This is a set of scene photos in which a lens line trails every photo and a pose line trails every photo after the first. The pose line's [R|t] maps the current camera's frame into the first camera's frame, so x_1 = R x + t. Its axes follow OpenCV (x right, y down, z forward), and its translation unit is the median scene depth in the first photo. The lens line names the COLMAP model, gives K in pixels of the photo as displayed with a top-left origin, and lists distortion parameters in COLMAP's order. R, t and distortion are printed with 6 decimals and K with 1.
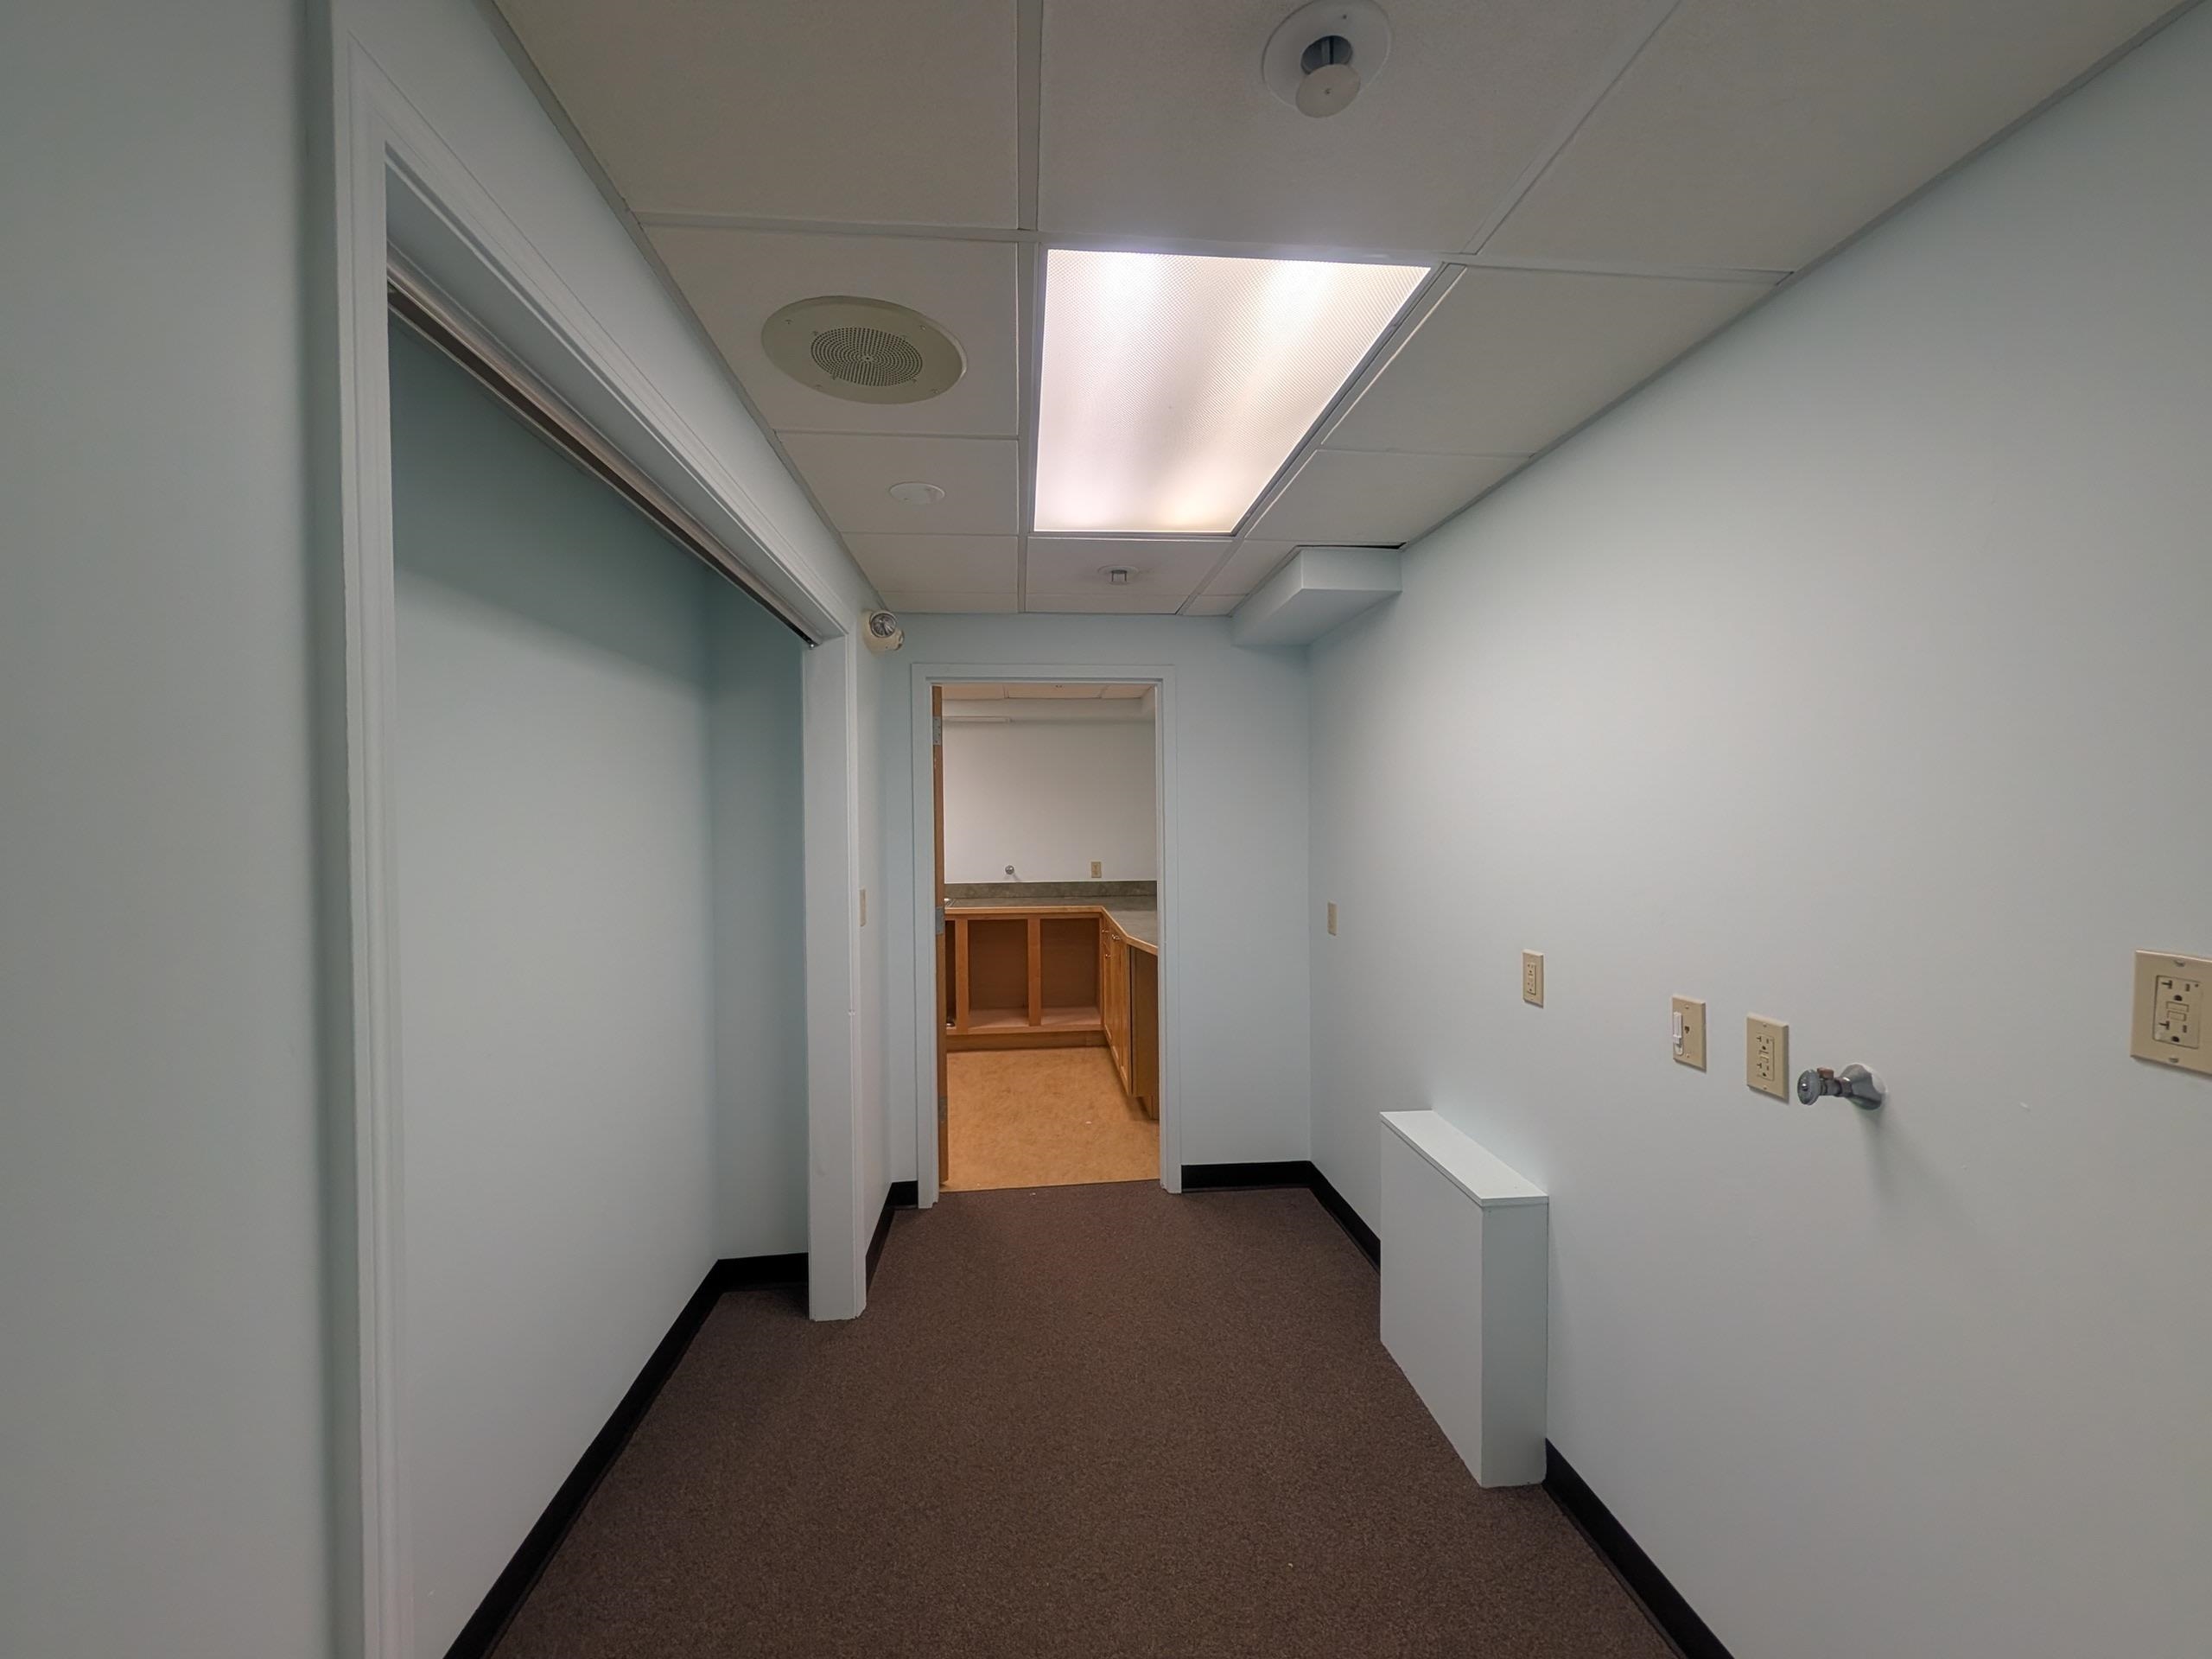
lens RADIAL K [[846.5, 0, 1103.0], [0, 846.5, 825.3], [0, 0, 1]] dist [0.002172, -0.000065]
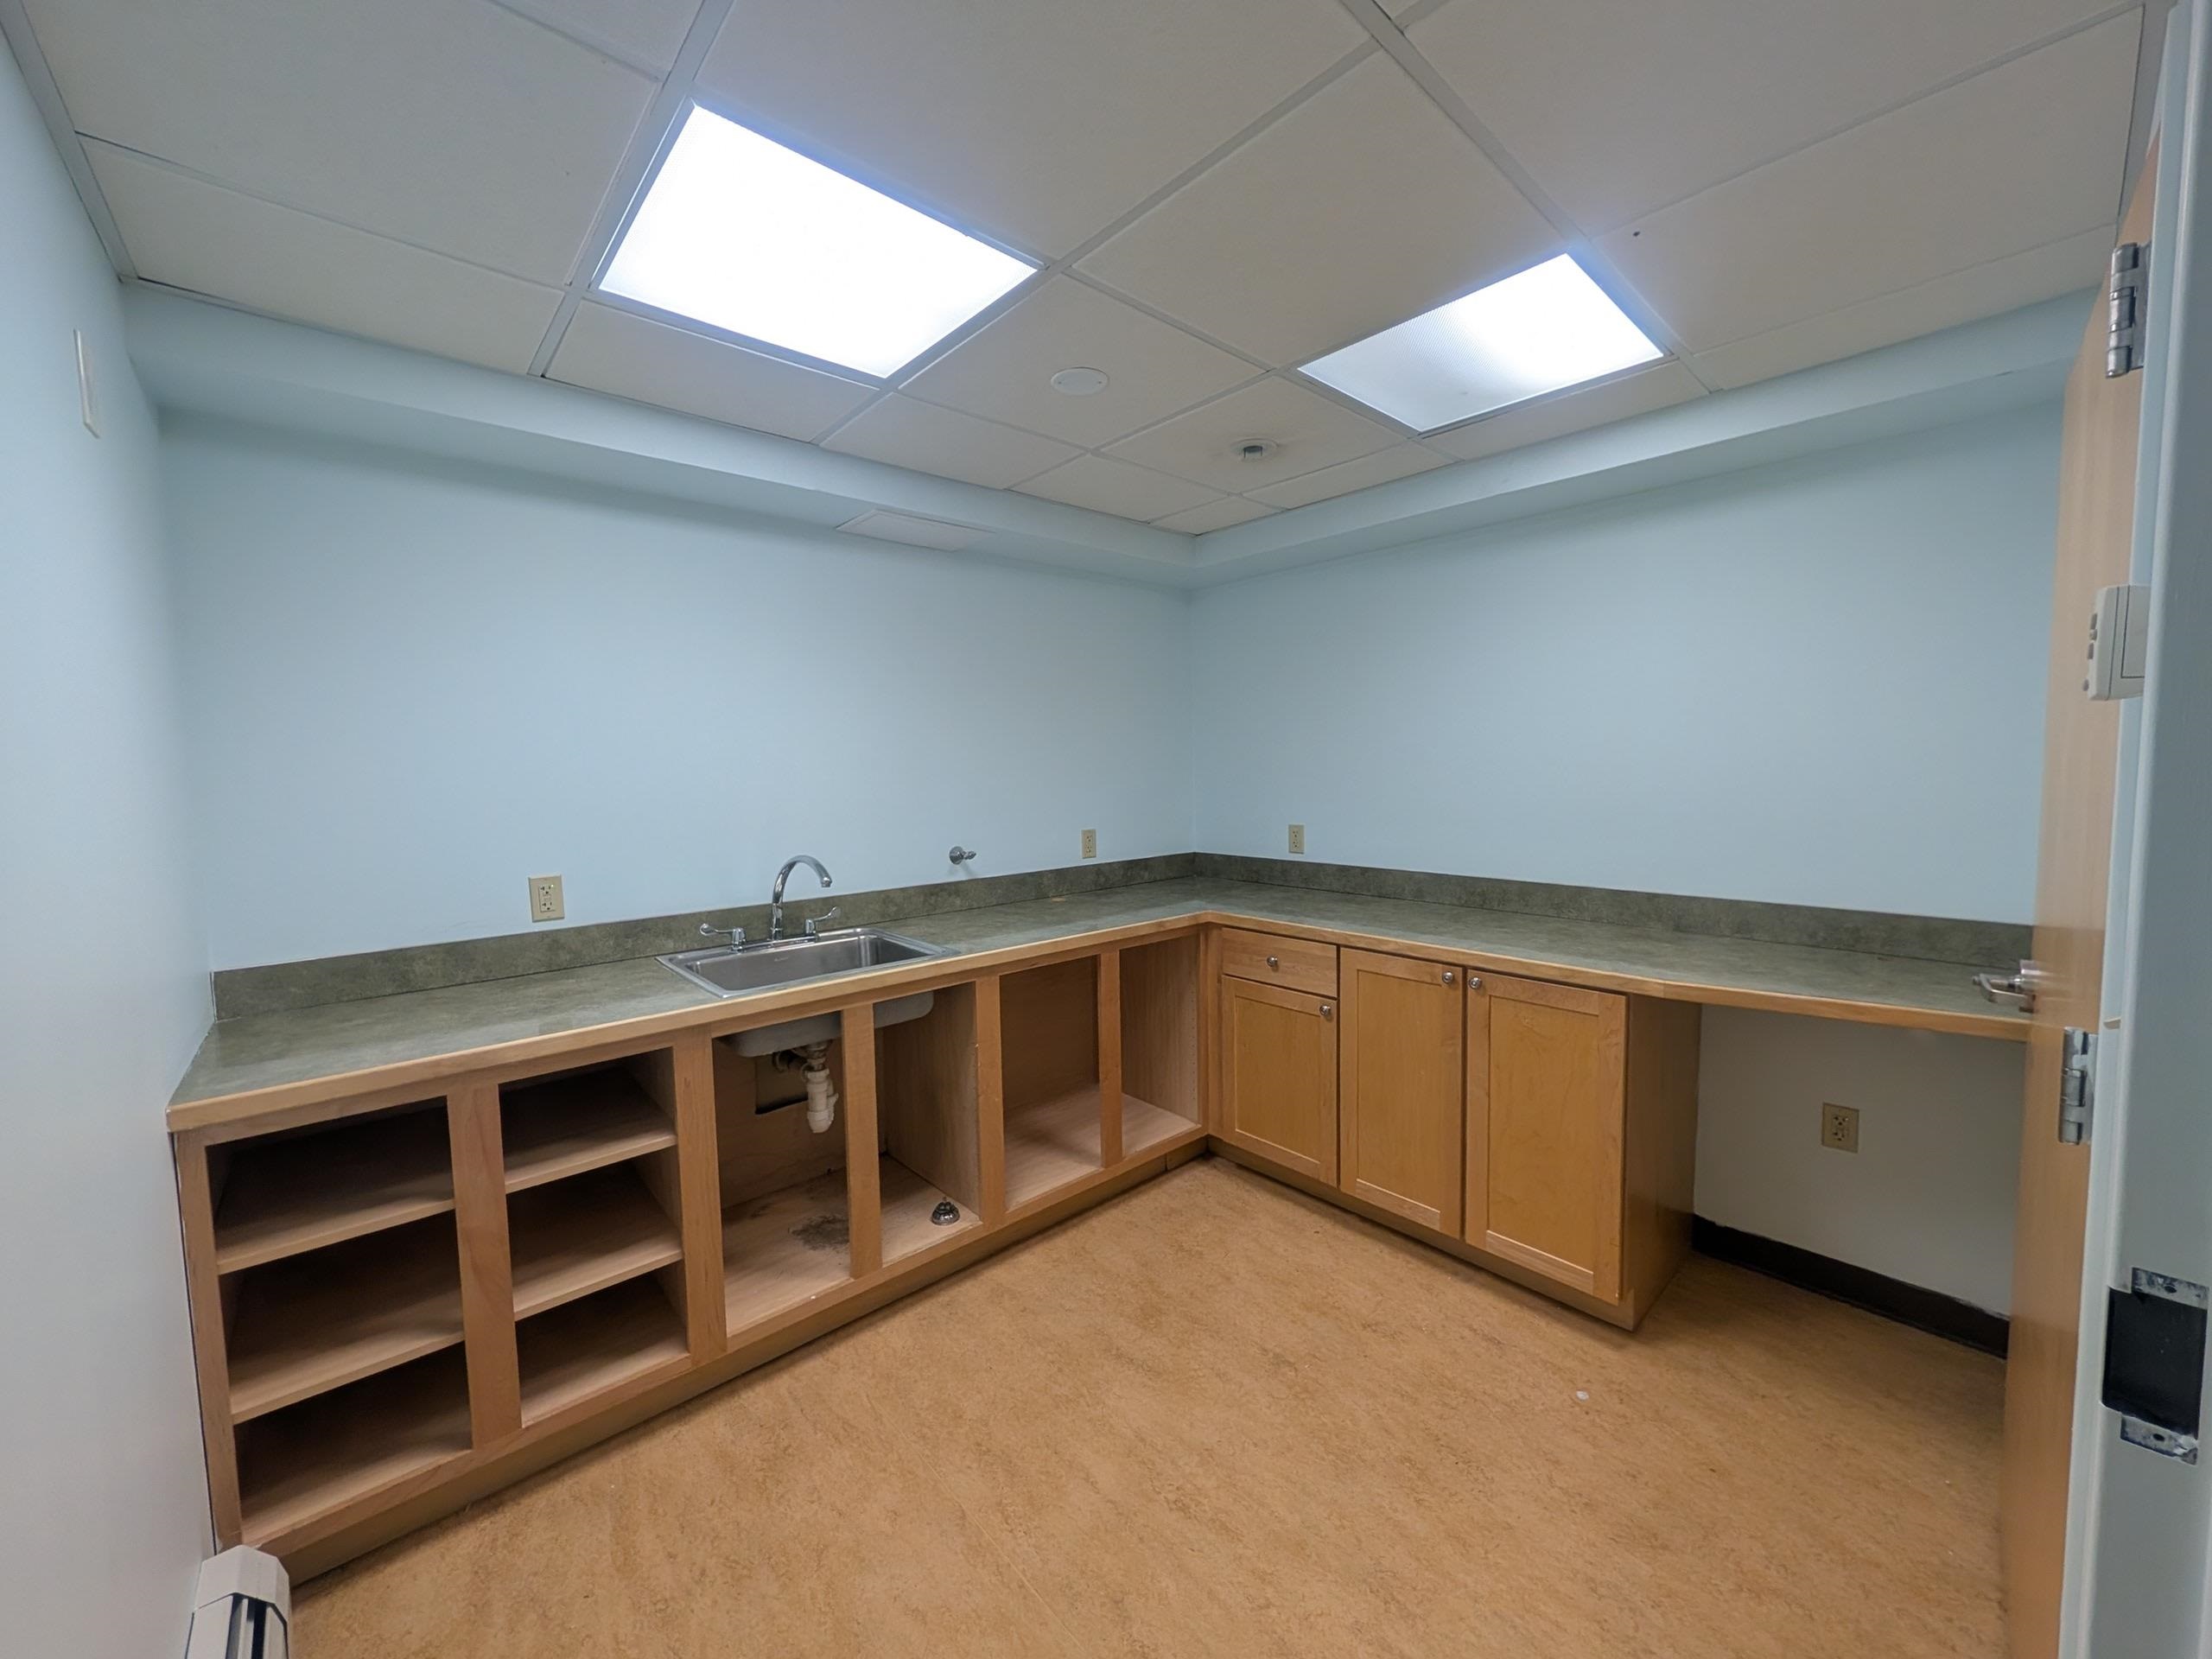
lens RADIAL K [[846.5, 0, 1107.4], [0, 846.5, 832.8], [0, 0, 1]] dist [0.002172, -0.000065]
pose [[0.803092, -0.053752, 0.593426, -0.367655], [0.017348, 0.997610, 0.066886, 0.009250], [-0.595603, -0.043421, 0.802104, 0.612214]]
